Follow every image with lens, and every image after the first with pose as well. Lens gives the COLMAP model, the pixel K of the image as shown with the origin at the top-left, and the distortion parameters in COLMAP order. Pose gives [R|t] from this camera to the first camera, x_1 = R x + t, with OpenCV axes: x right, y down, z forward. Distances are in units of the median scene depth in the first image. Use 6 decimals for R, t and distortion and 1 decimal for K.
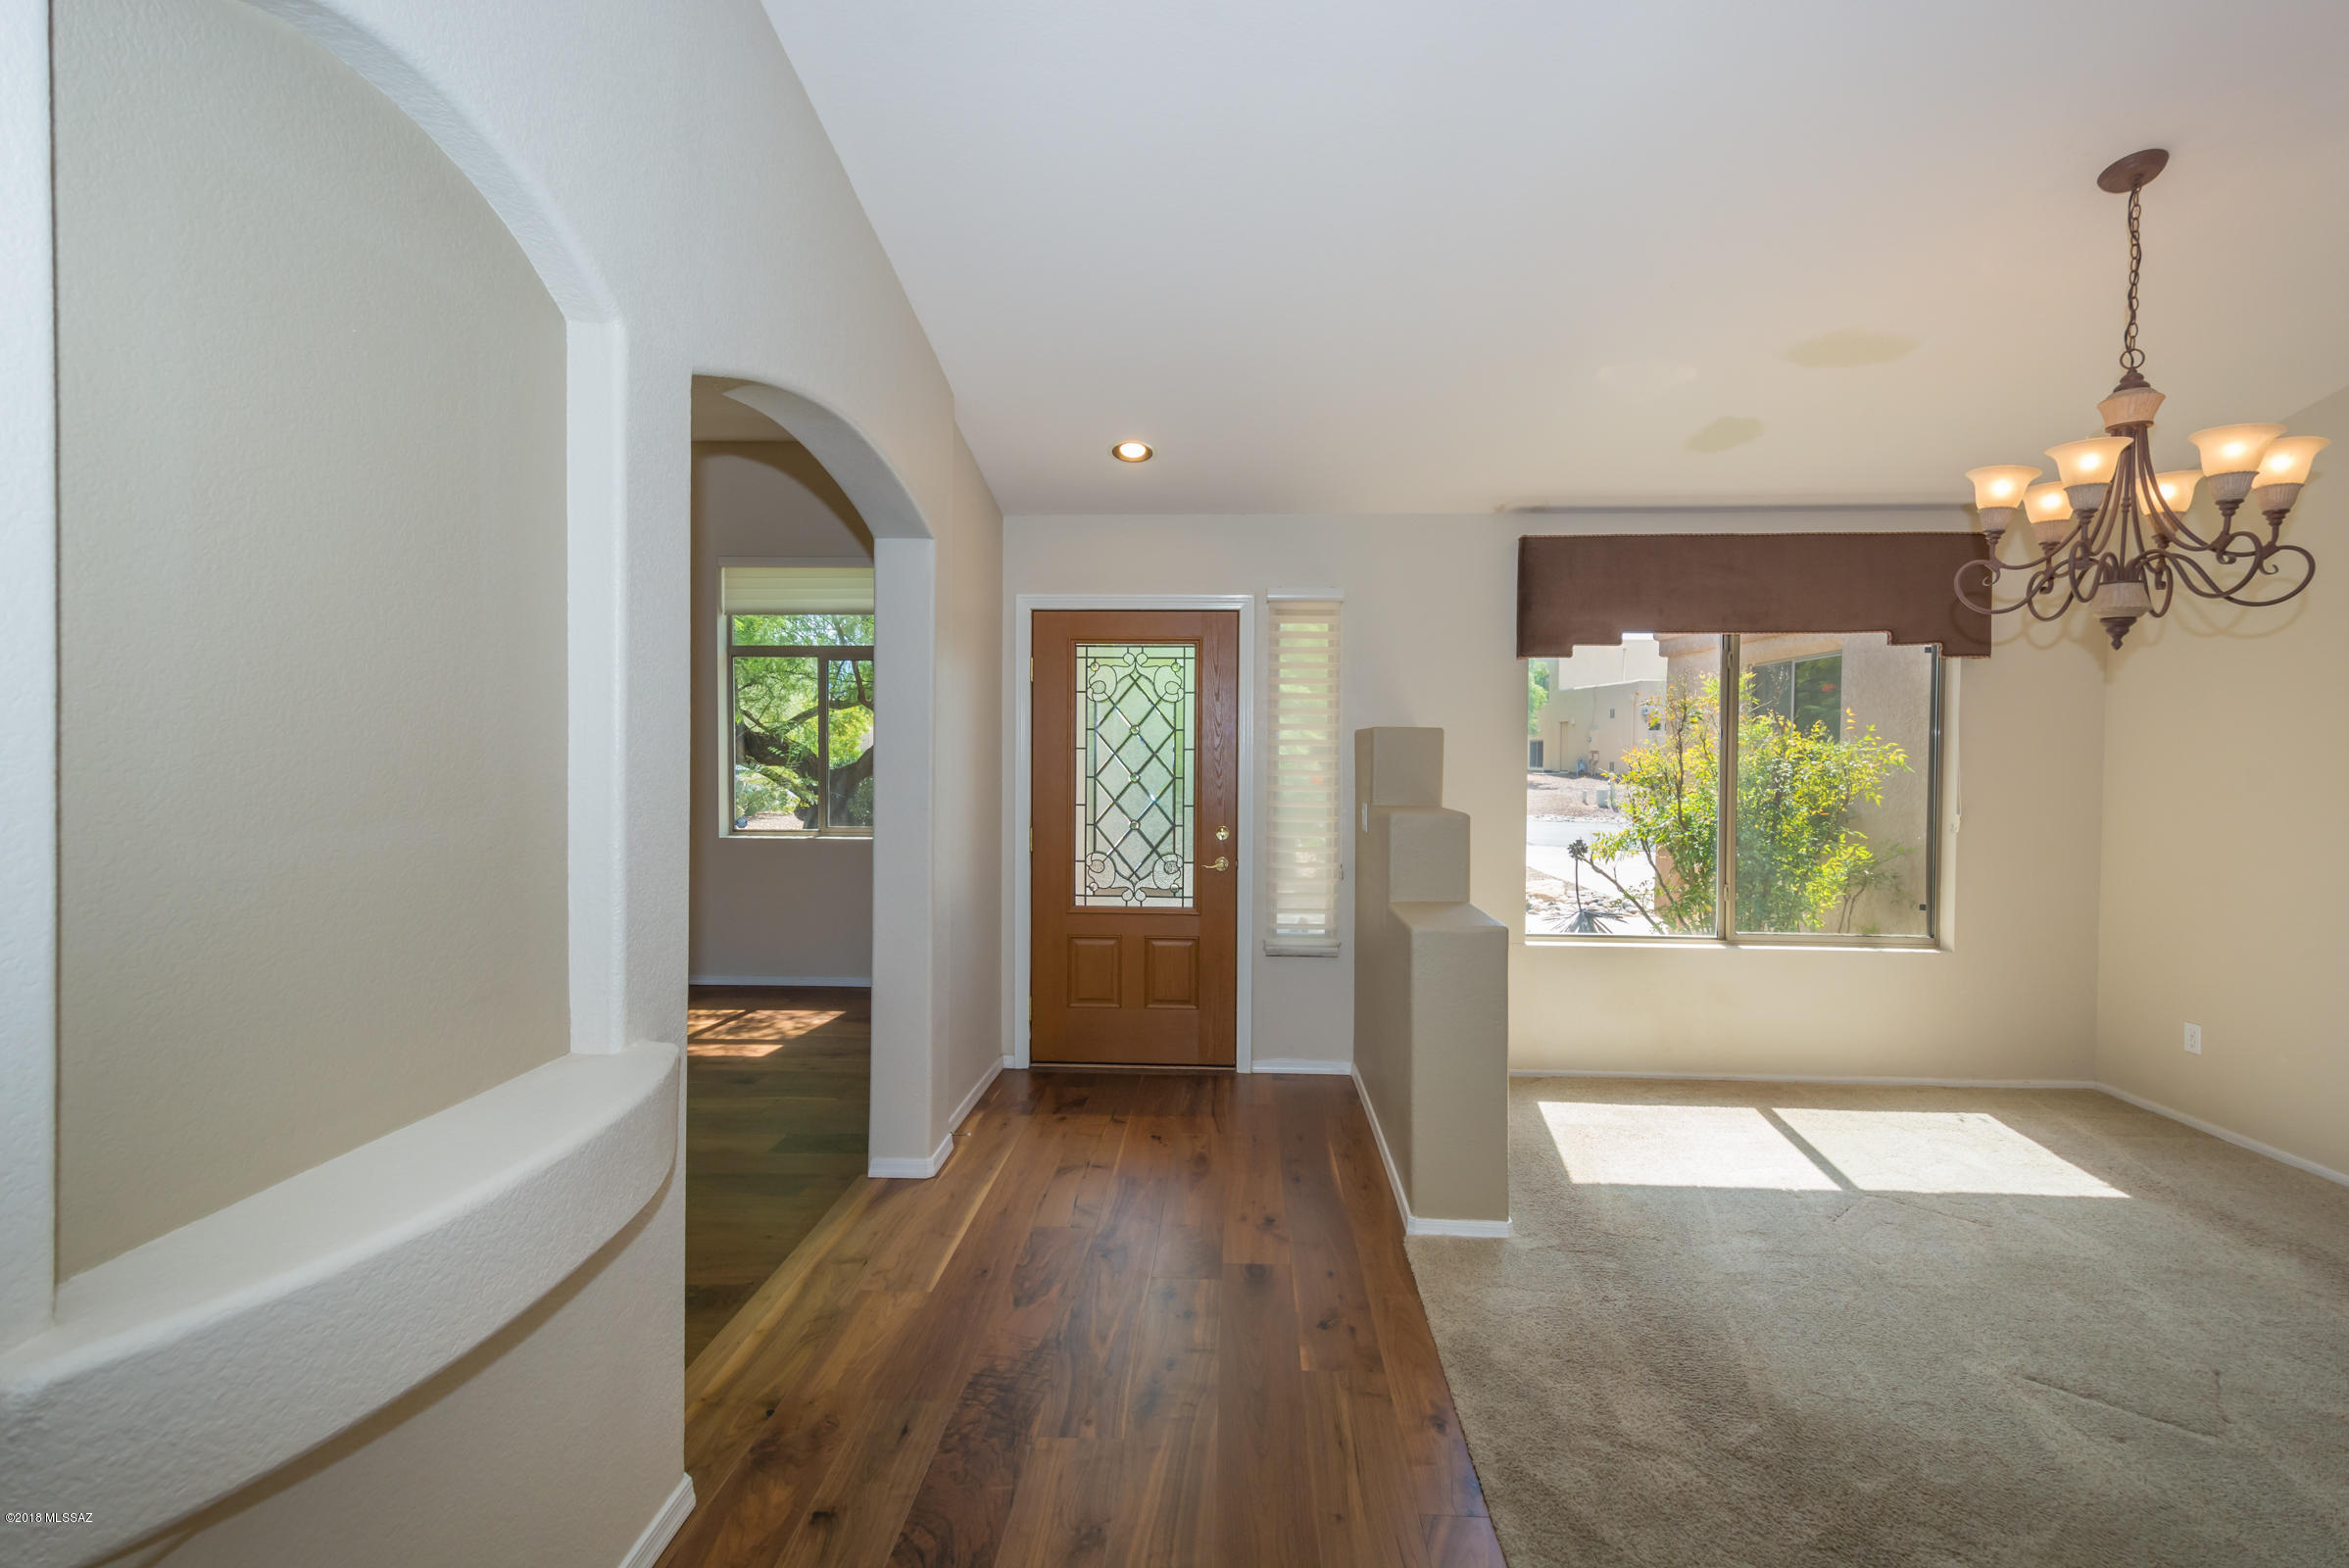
lens RADIAL K [[1037.7, 0, 1202.9], [0, 1037.7, 762.5], [0, 0, 1]] dist [0.003395, 0.000243]
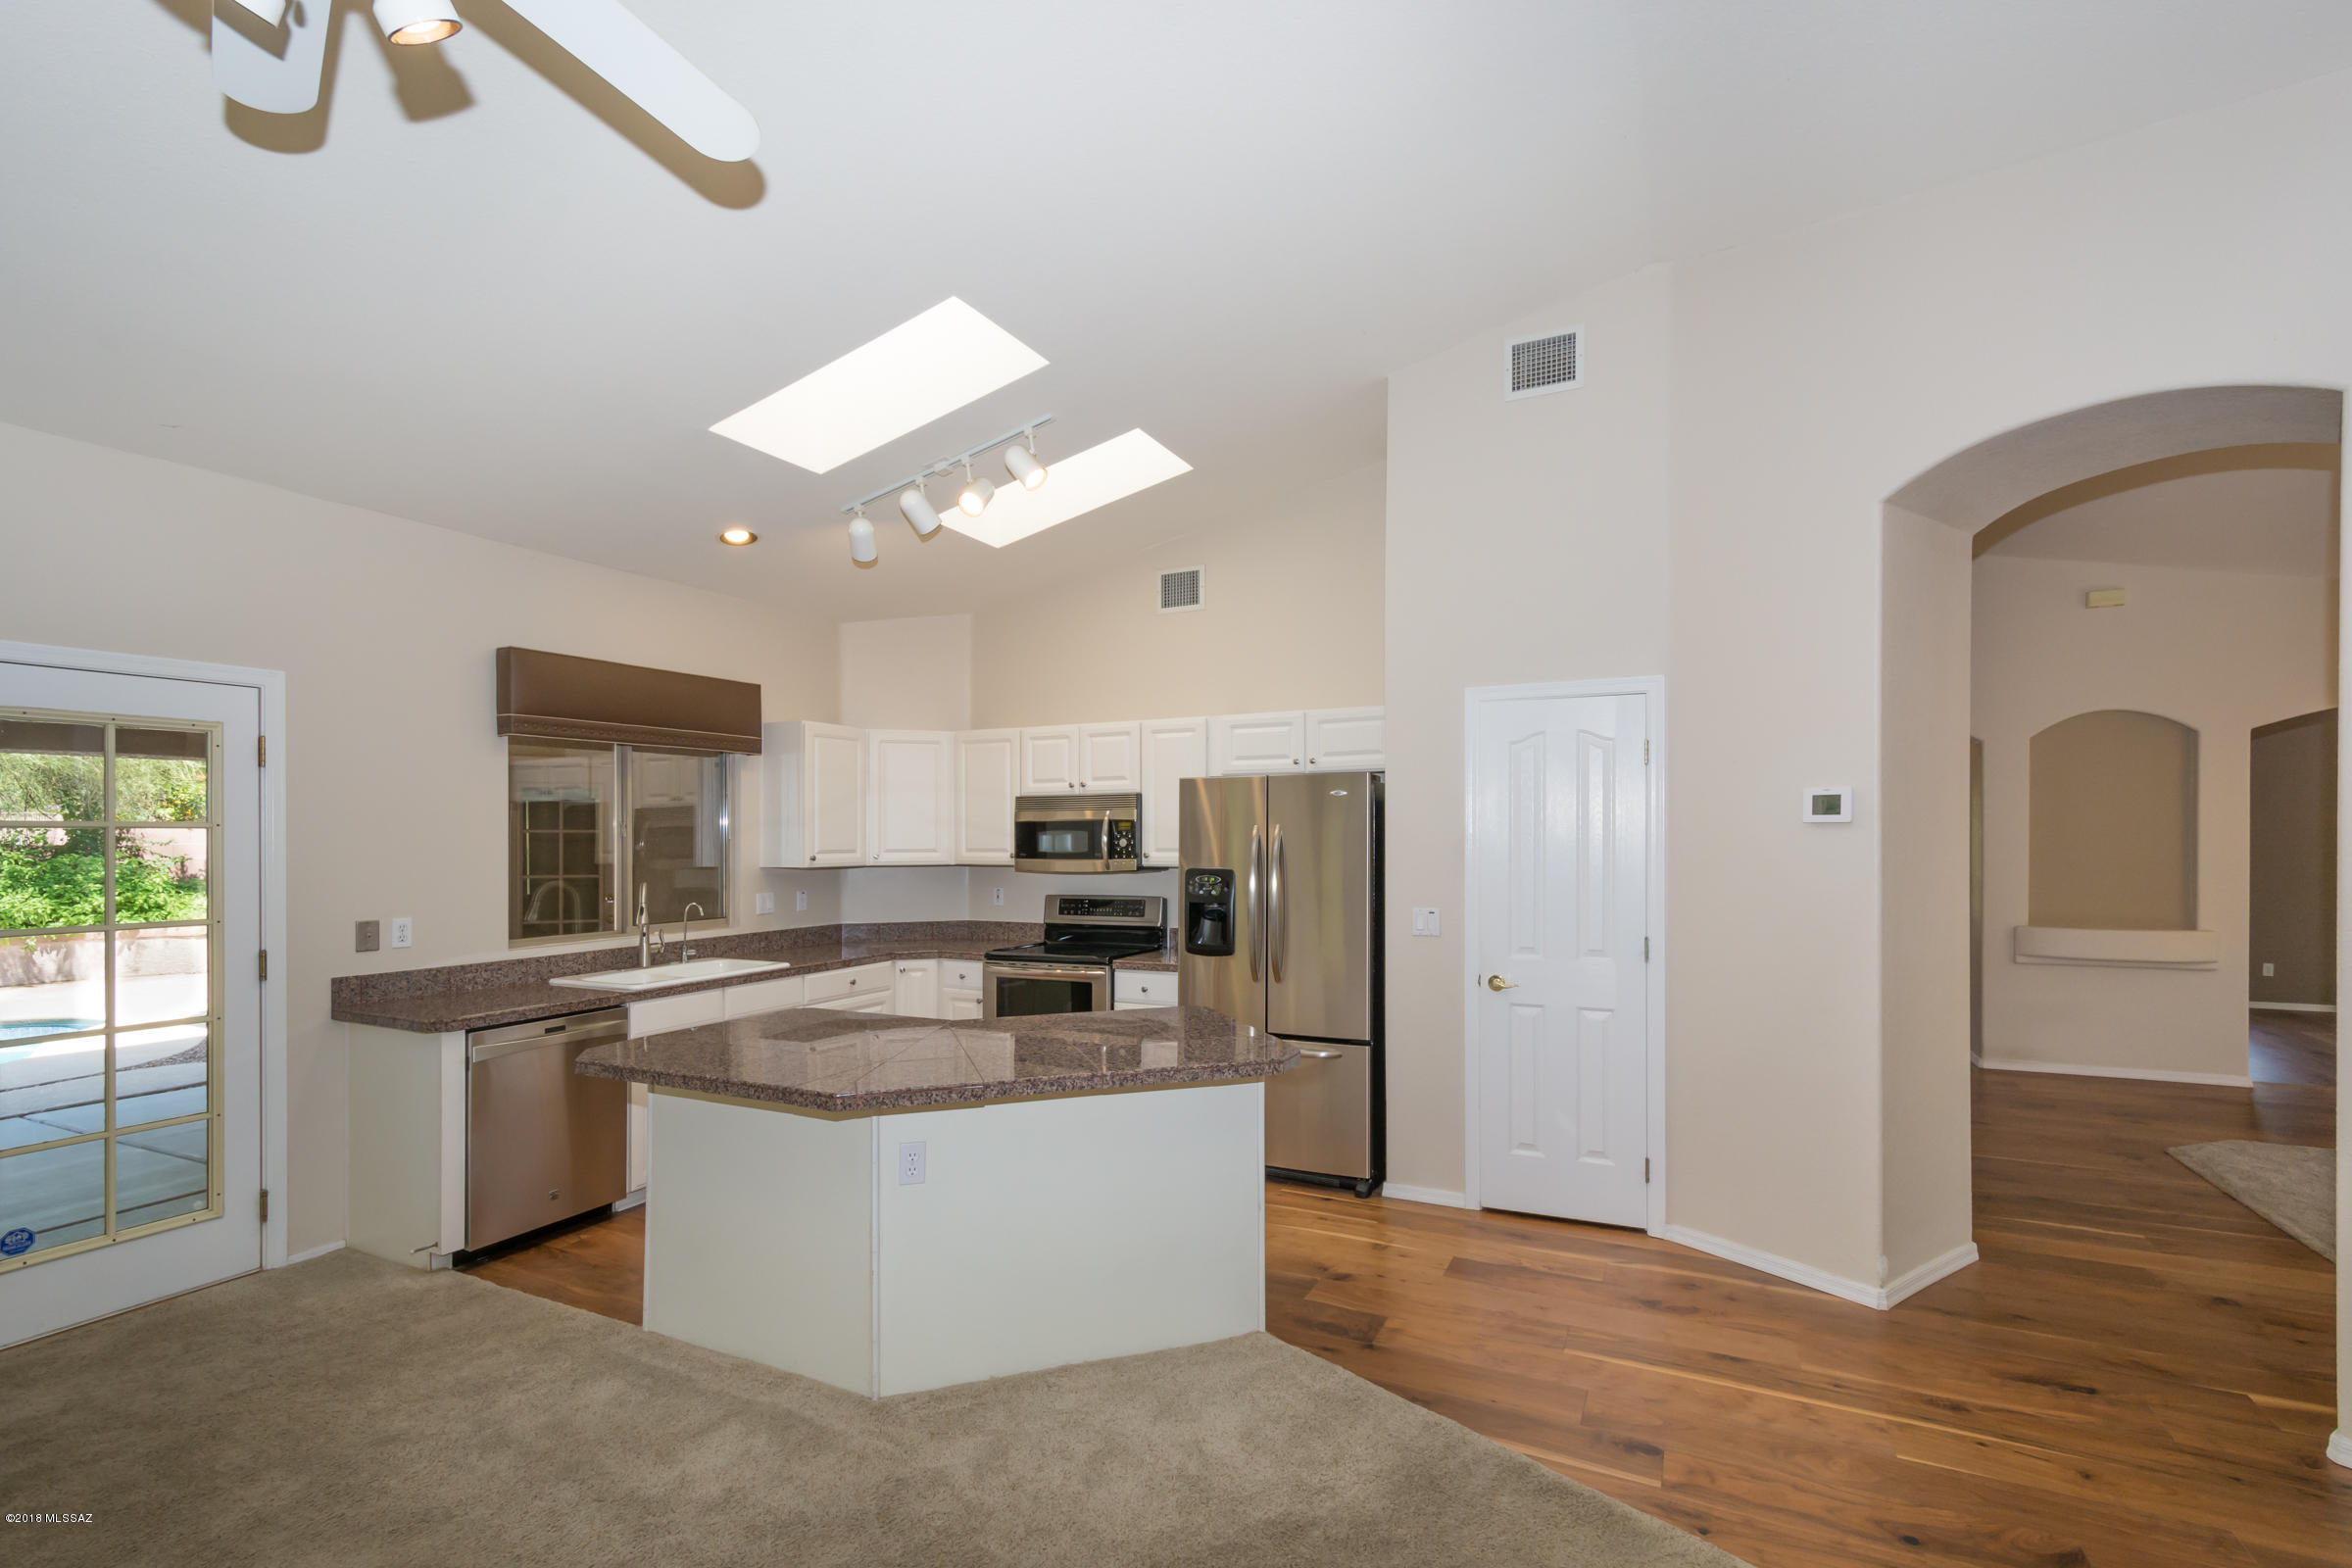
lens RADIAL K [[1048.0, 0, 1186.9], [0, 1048.0, 834.1], [0, 0, 1]] dist [0.001035, -0.000432]
pose [[-0.407415, -0.006762, -0.913218, 1.584572], [-0.012105, 0.999925, -0.002004, -0.003127], [0.913163, 0.010238, -0.407466, -0.278364]]
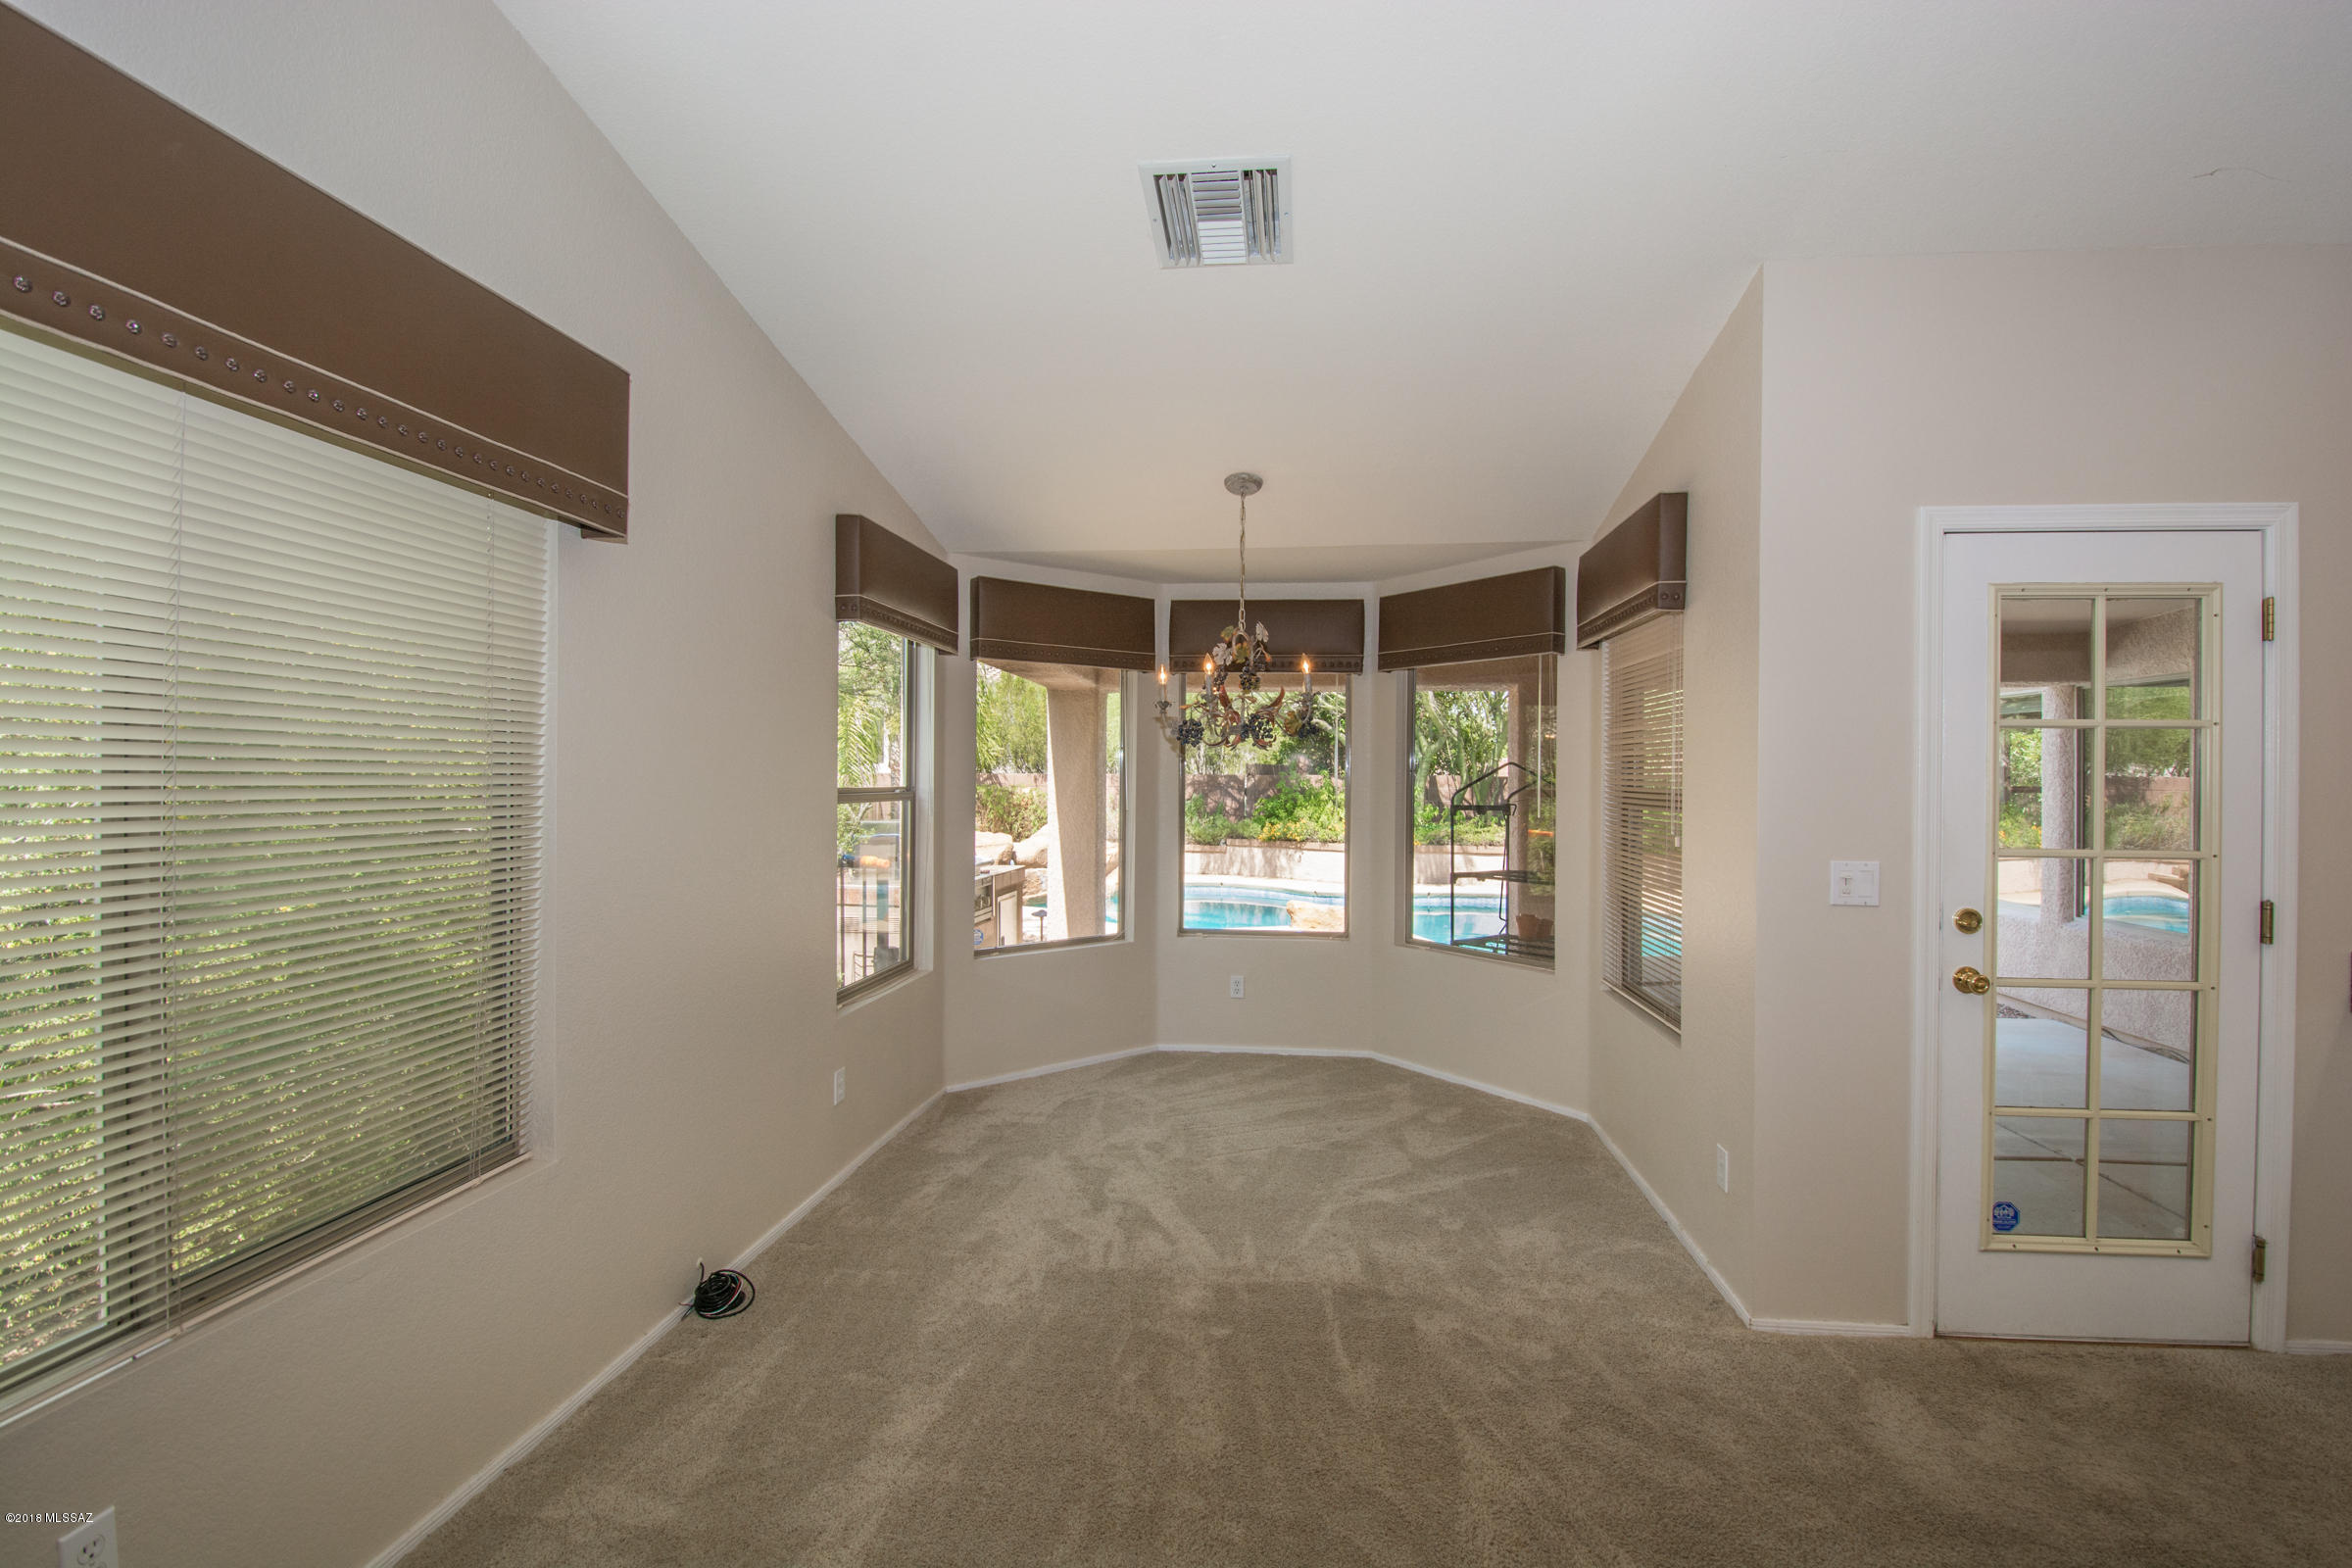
lens RADIAL K [[1009.7, 0, 1192.6], [0, 1009.7, 776.7], [0, 0, 1]] dist [-0.018100, -0.000326]
pose [[-0.997074, -0.014269, 0.075099, 1.677888], [-0.013086, 0.999783, 0.016222, 0.024340], [-0.075314, 0.015192, -0.997044, -0.671080]]
